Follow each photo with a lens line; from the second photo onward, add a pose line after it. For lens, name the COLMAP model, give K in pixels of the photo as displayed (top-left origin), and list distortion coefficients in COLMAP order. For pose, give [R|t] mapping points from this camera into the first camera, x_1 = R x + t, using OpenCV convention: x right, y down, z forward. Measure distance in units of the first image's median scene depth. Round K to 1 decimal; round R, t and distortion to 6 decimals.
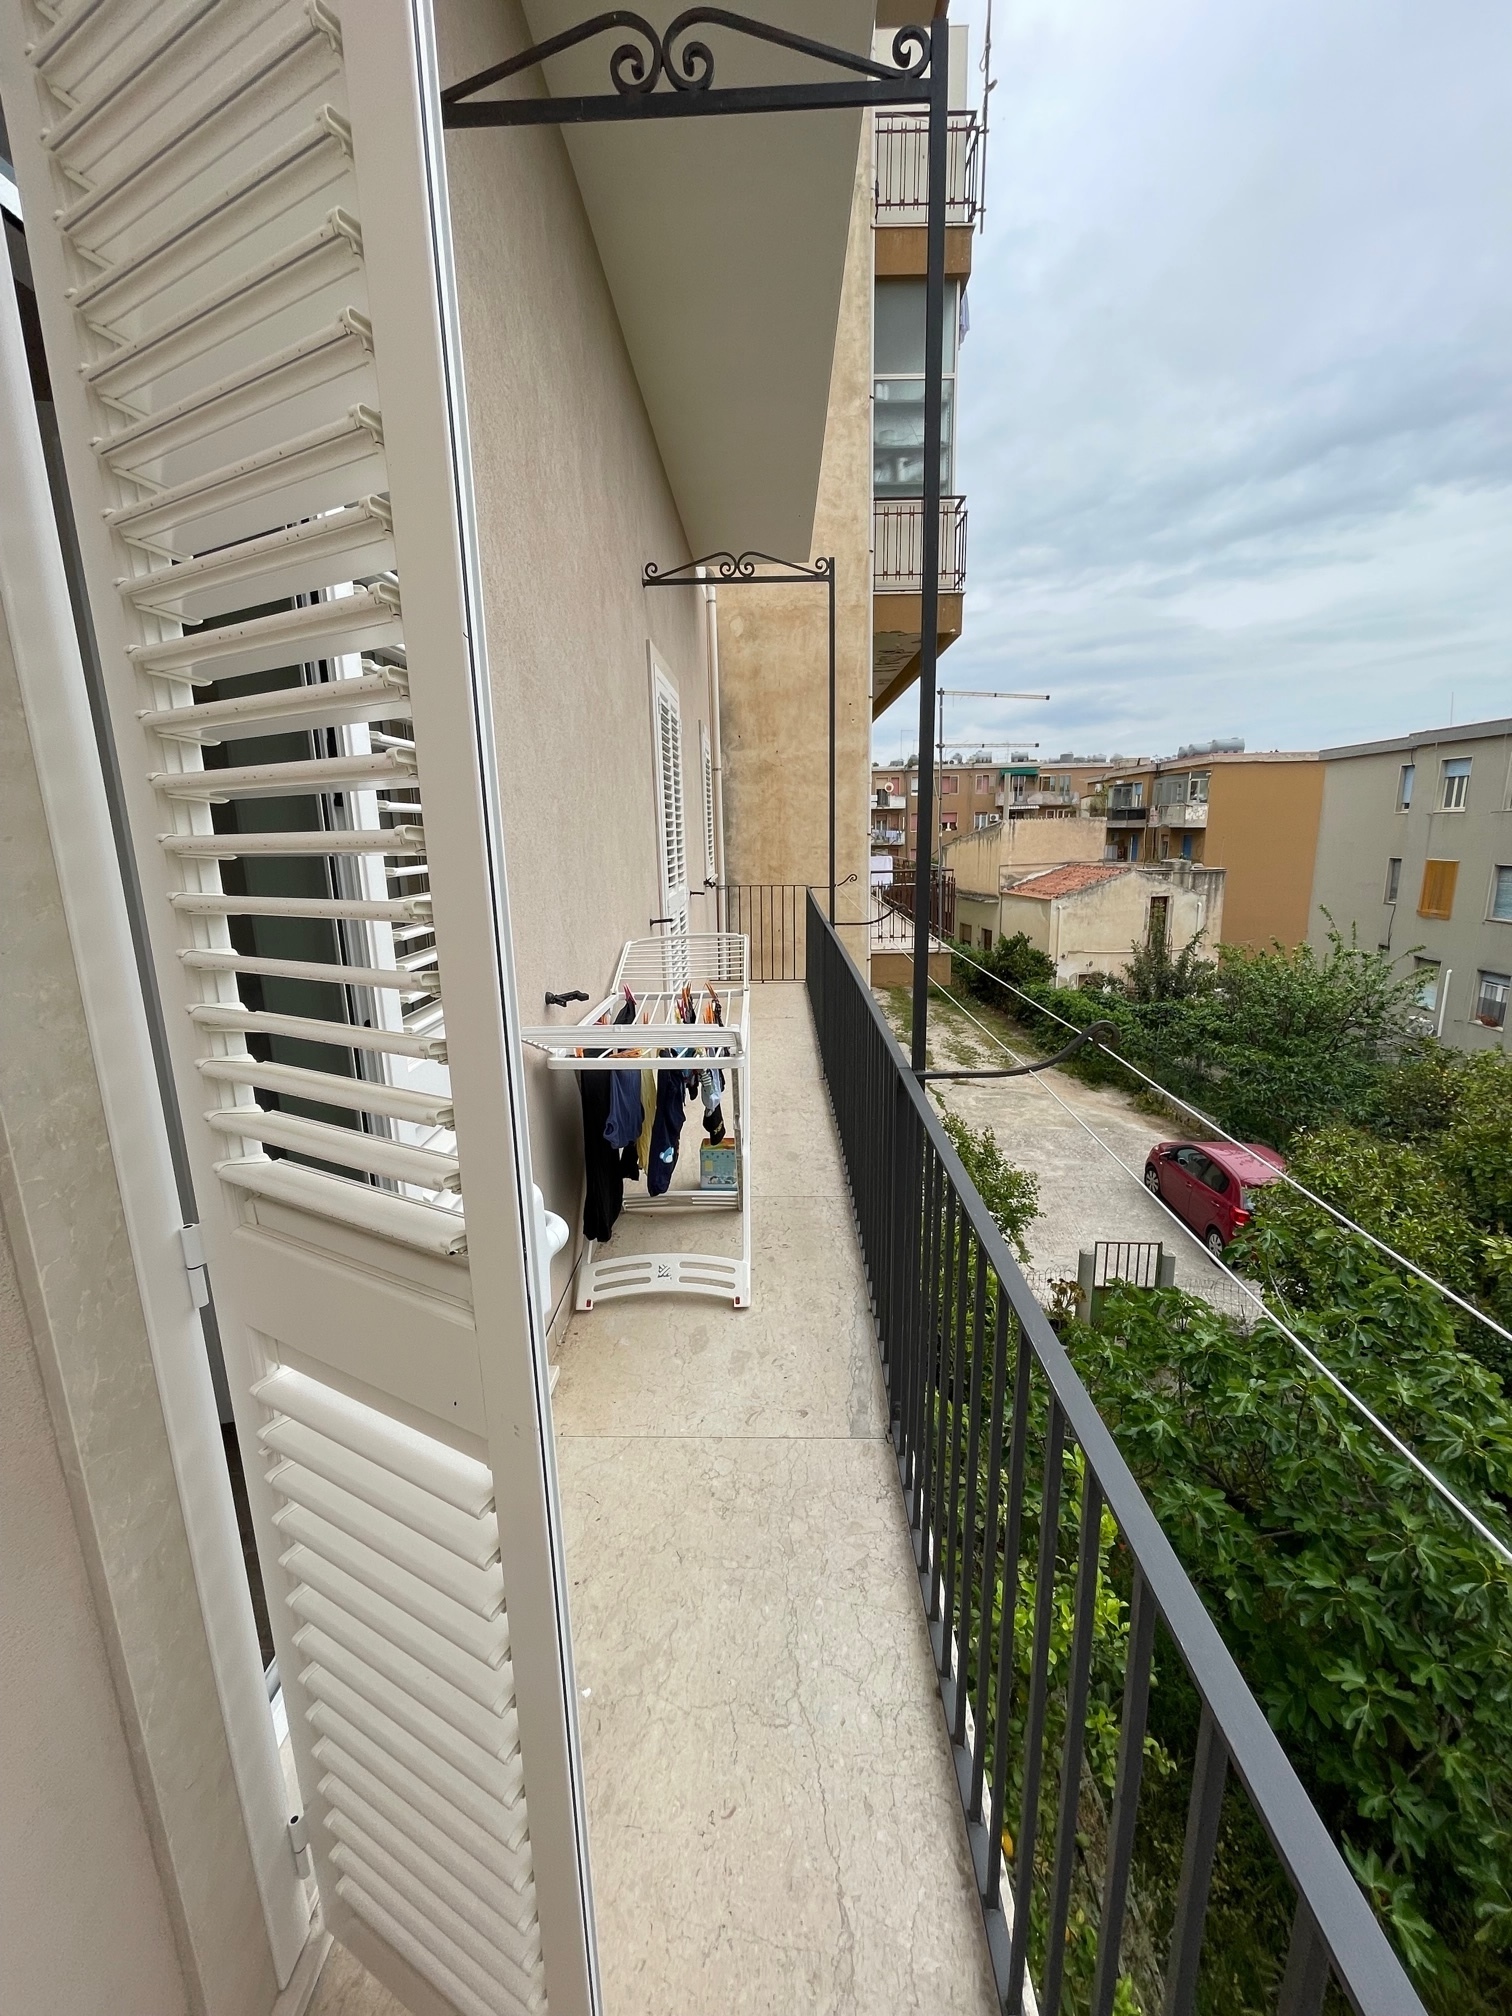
lens RADIAL K [[810.5, 0, 756.0], [0, 810.5, 1008.7], [0, 0, 1]] dist [0.003406, -0.000230]
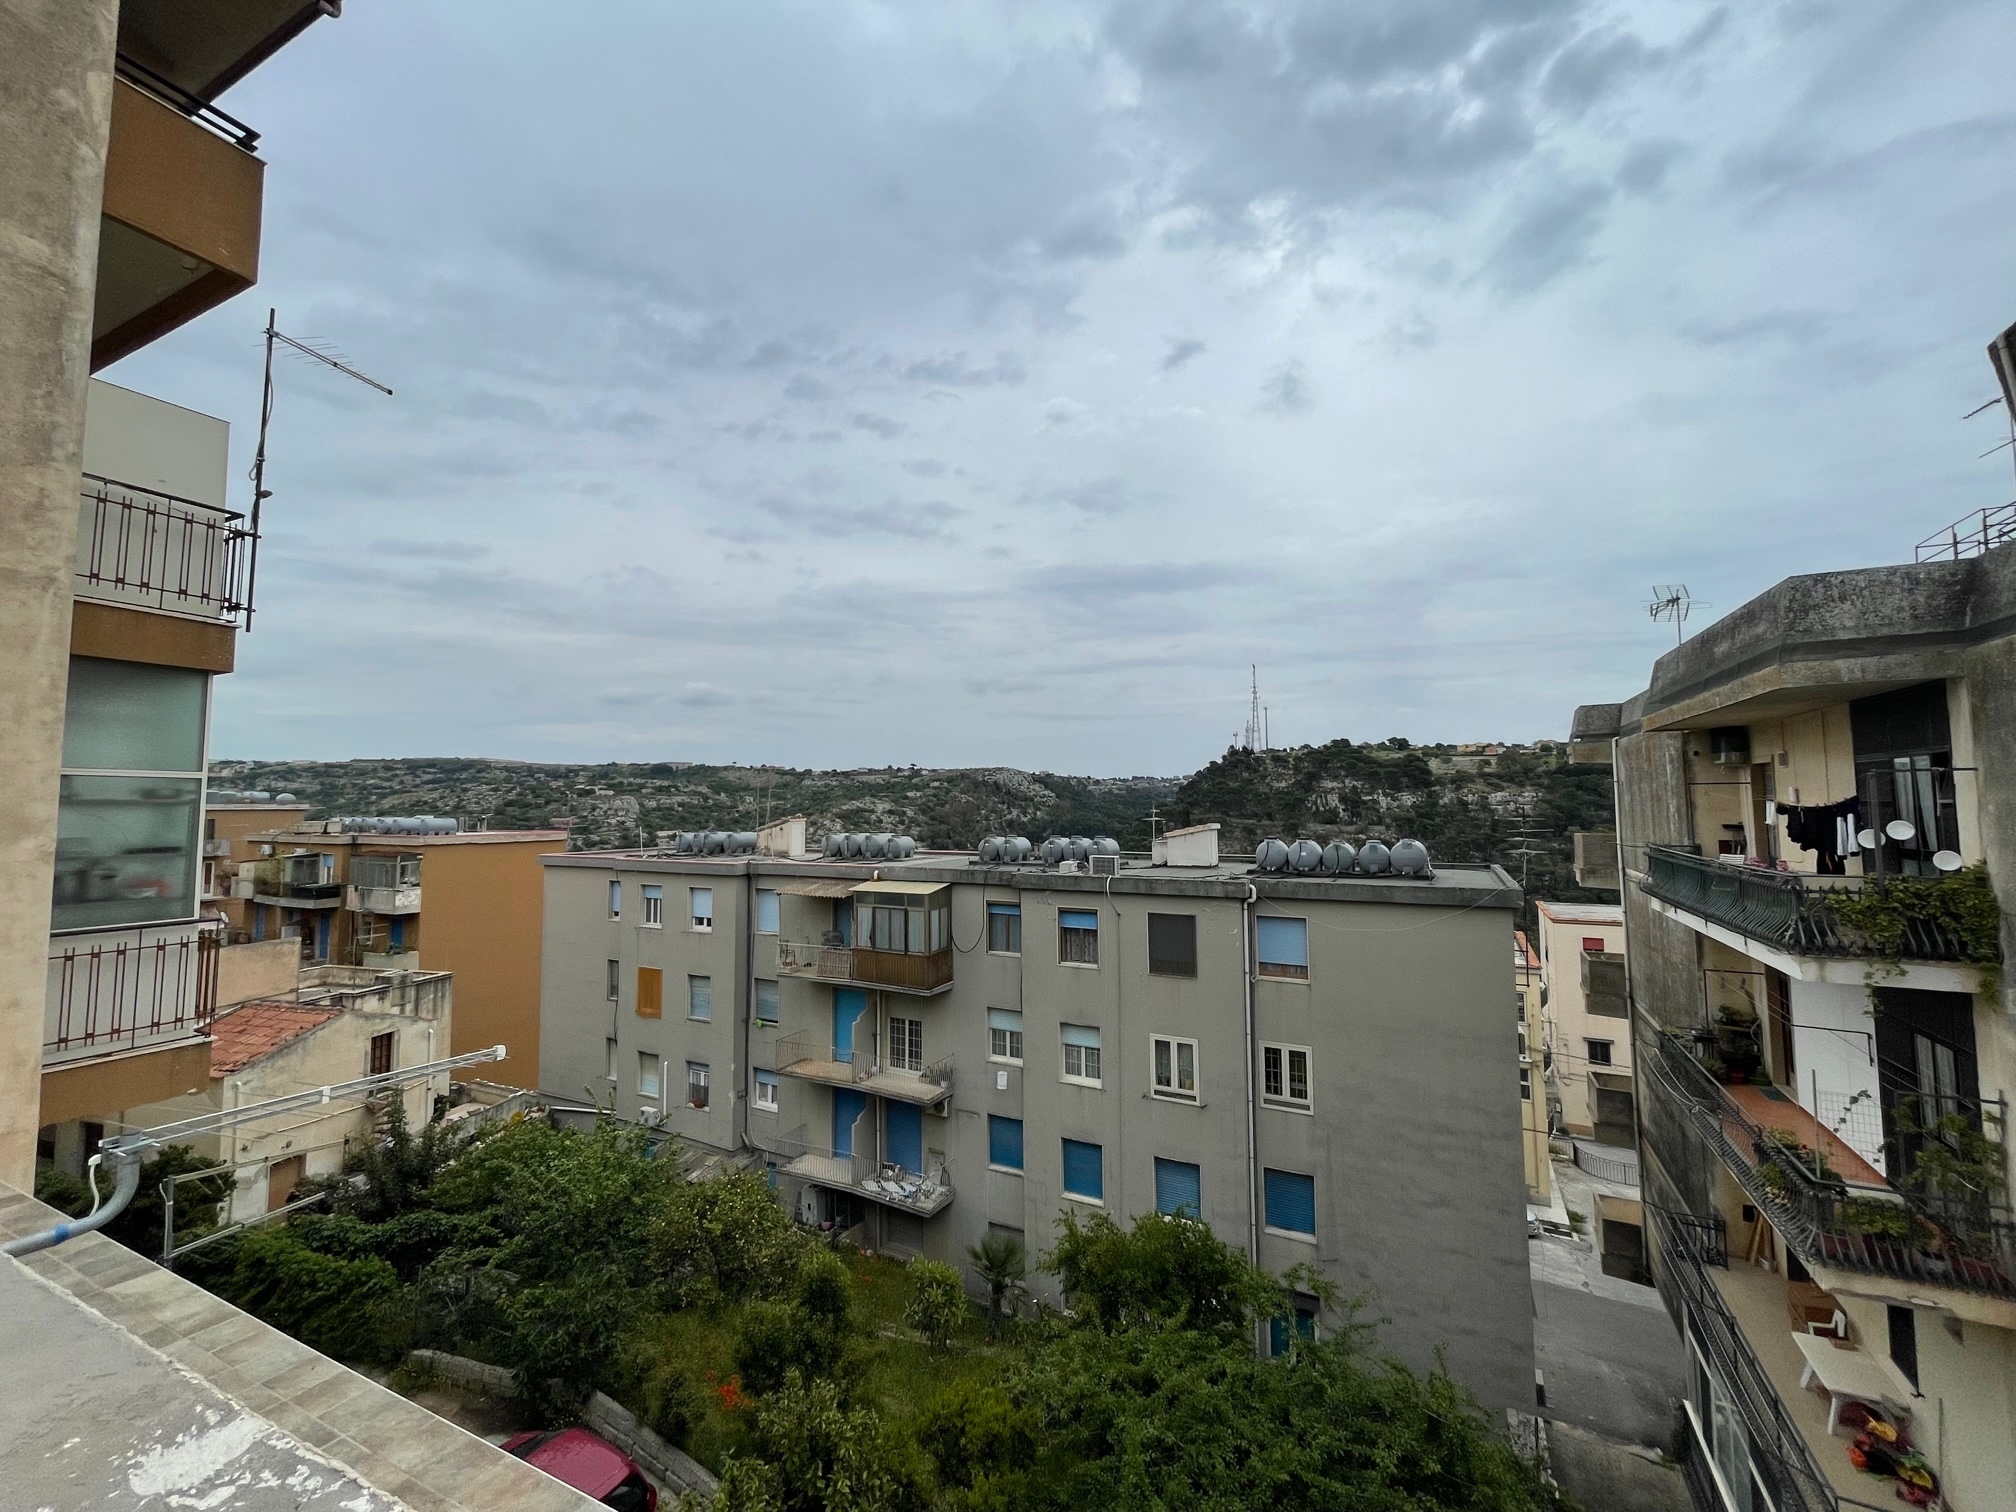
lens RADIAL K [[810.5, 0, 1007.5], [0, 810.5, 755.9], [0, 0, 1]] dist [0.003406, -0.000230]
pose [[0.411456, 0.089254, 0.907049, -0.042859], [0.191747, 0.964444, -0.181882, -0.143295], [-0.891032, 0.248760, 0.379712, 0.000498]]
